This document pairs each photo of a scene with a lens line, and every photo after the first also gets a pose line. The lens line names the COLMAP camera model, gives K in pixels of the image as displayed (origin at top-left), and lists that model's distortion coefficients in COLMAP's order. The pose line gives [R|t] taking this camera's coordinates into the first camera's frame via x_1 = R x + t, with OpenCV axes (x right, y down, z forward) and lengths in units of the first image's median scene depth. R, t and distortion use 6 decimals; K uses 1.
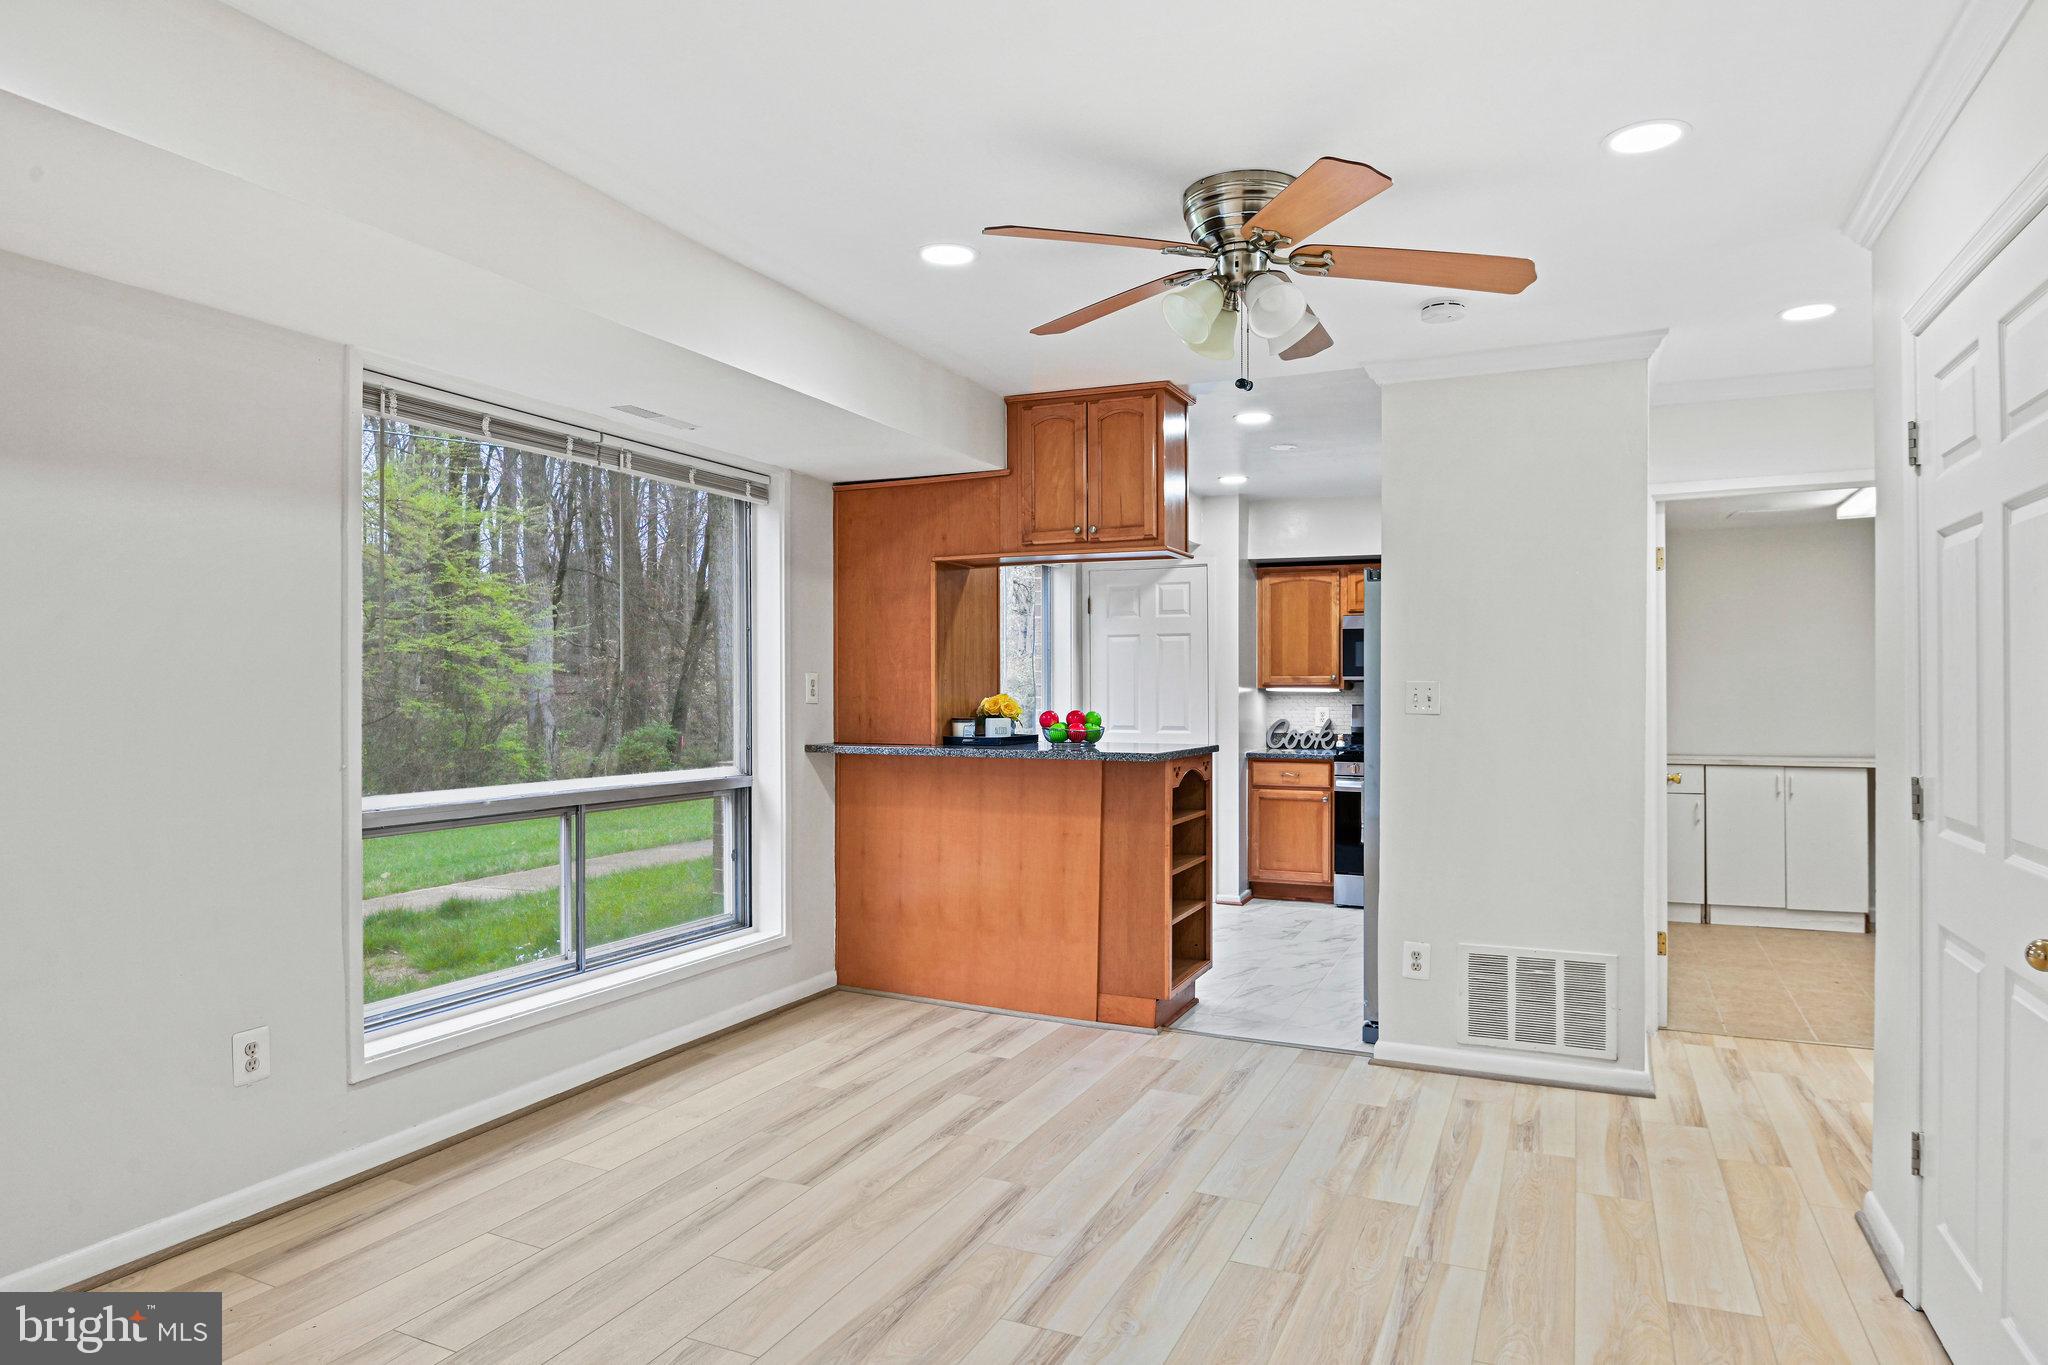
lens RADIAL K [[1209.1, 0, 1023.1], [0, 1209.1, 718.2], [0, 0, 1]] dist [-0.001292, -0.004729]
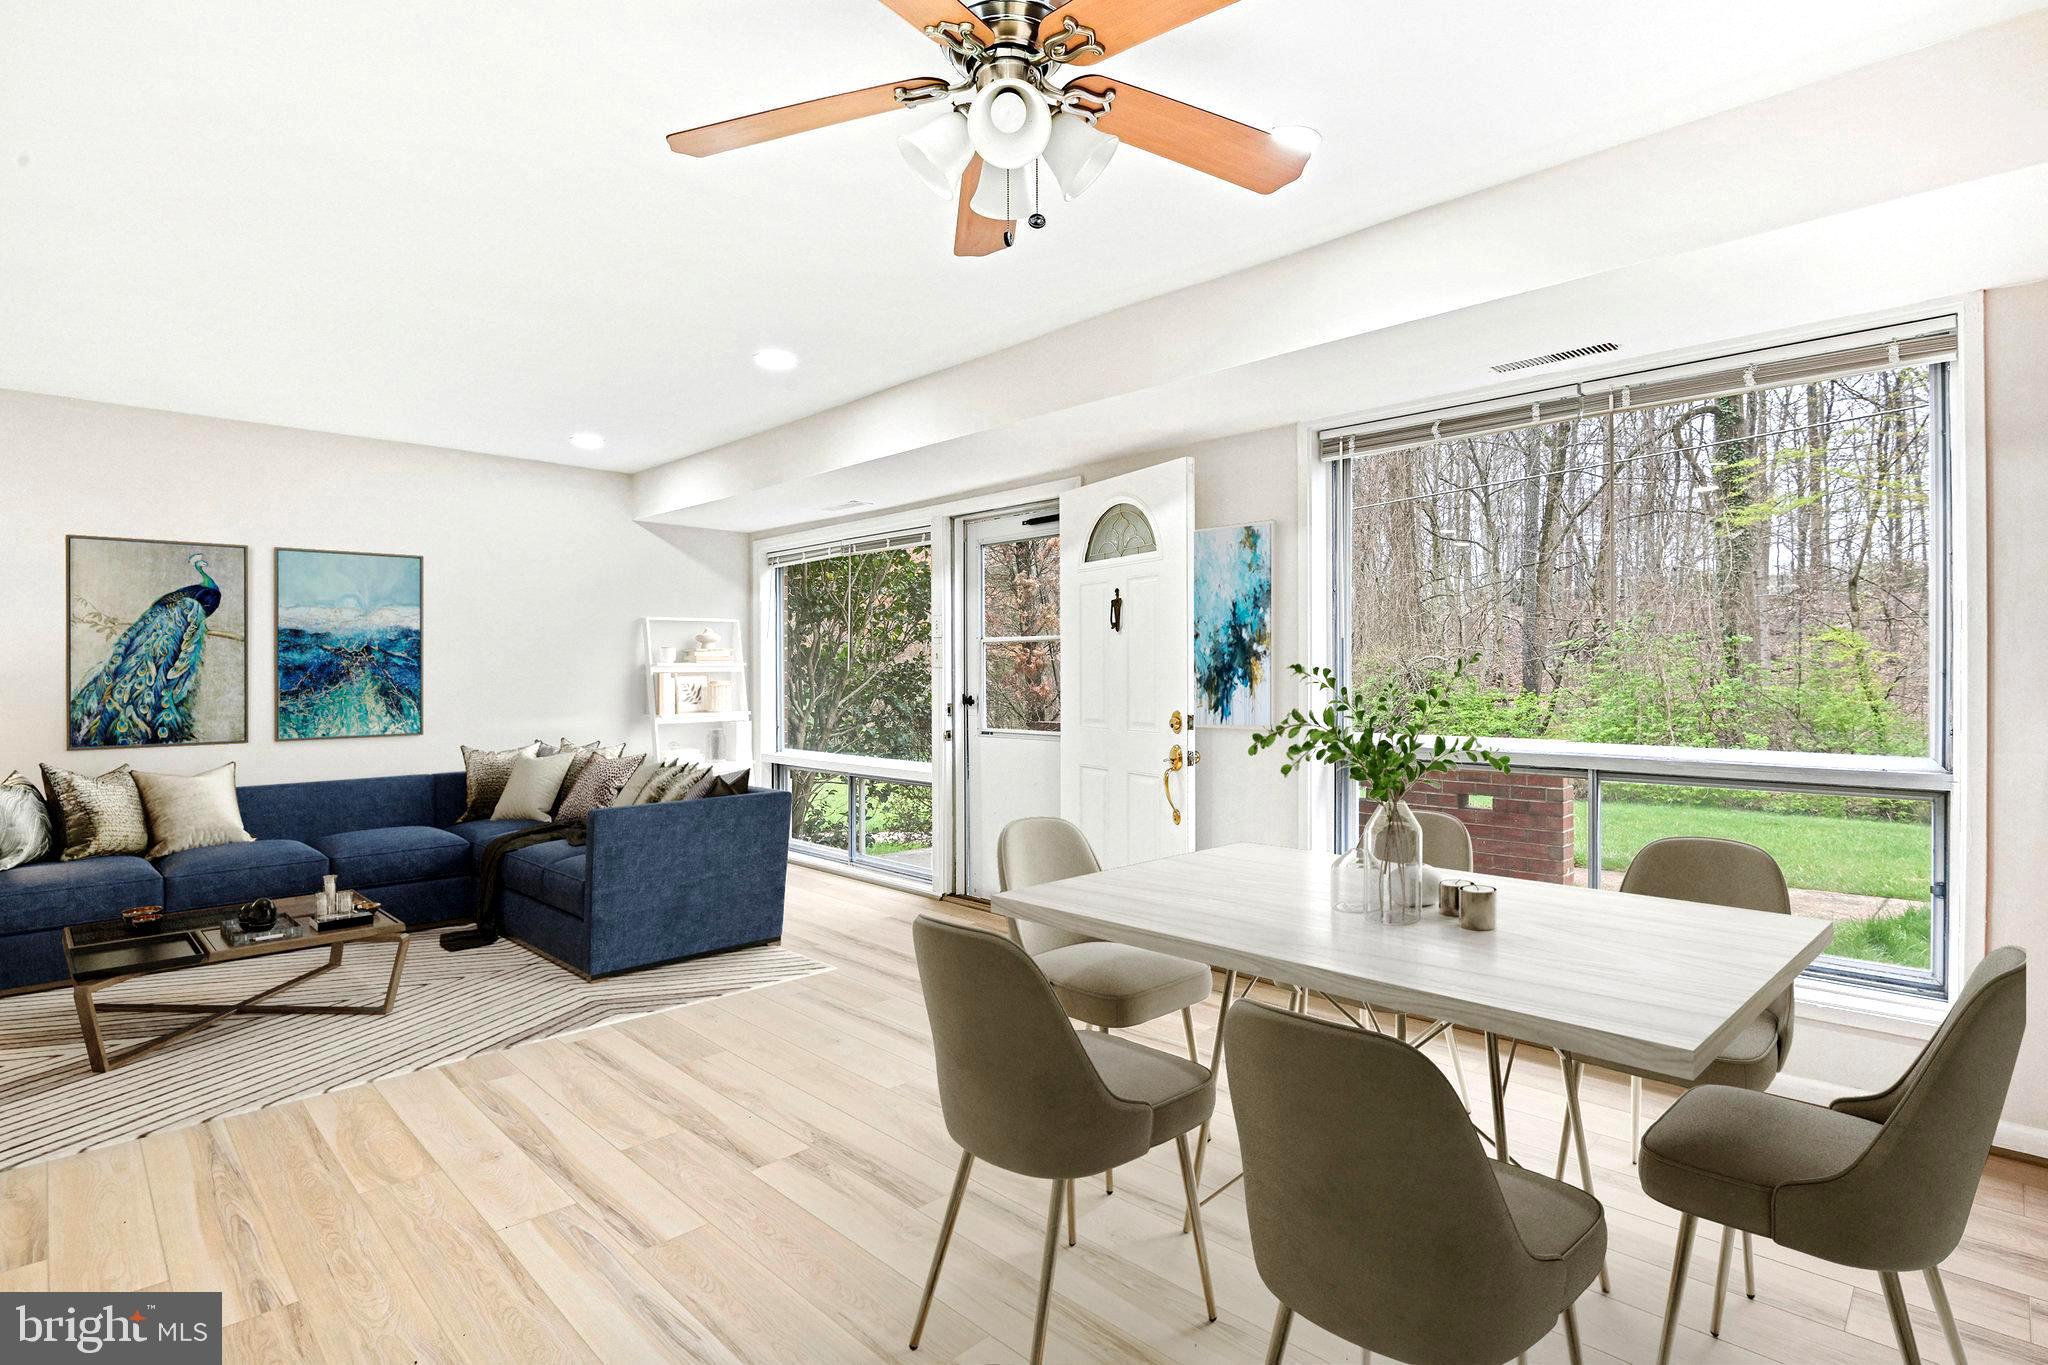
lens RADIAL K [[1000.3, 0, 1027.2], [0, 1000.3, 678.2], [0, 0, 1]] dist [-0.021438, -0.003929]
pose [[-0.347139, 0.002500, -0.937810, 0.435404], [-0.018344, 0.999787, 0.009455, -0.000393], [0.937634, 0.020486, -0.347019, 0.690121]]
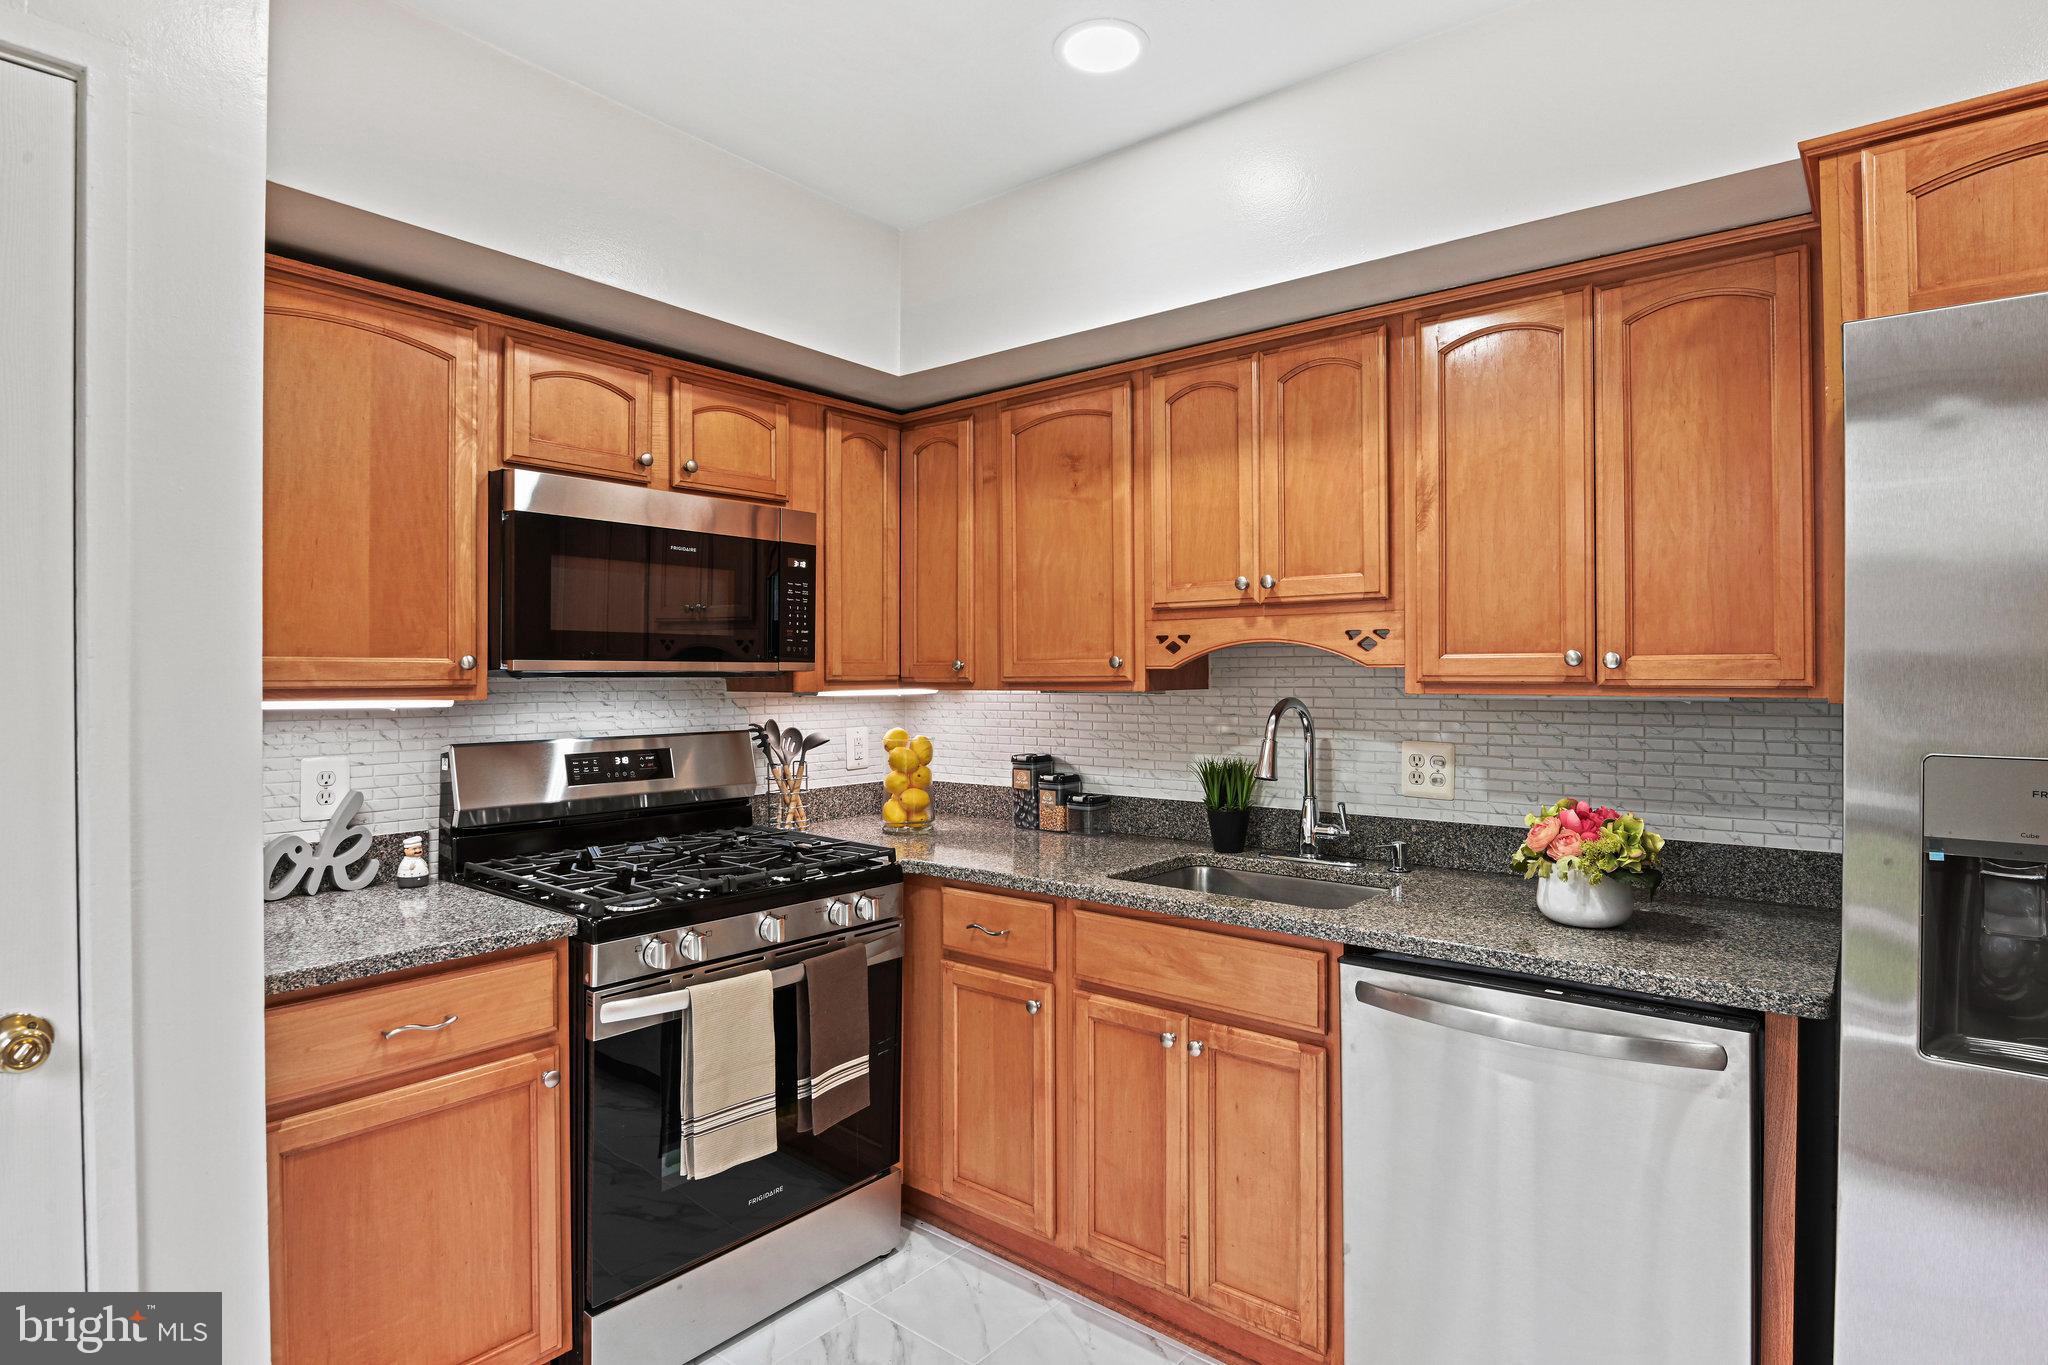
lens RADIAL K [[1066.1, 0, 1024.3], [0, 1066.1, 675.4], [0, 0, 1]] dist [-0.012677, -0.003050]
pose [[0.254979, -0.001016, 0.966946, 0.043118], [0.025204, 0.999667, -0.005596, -0.037958], [-0.966618, 0.025797, 0.254919, 1.185030]]
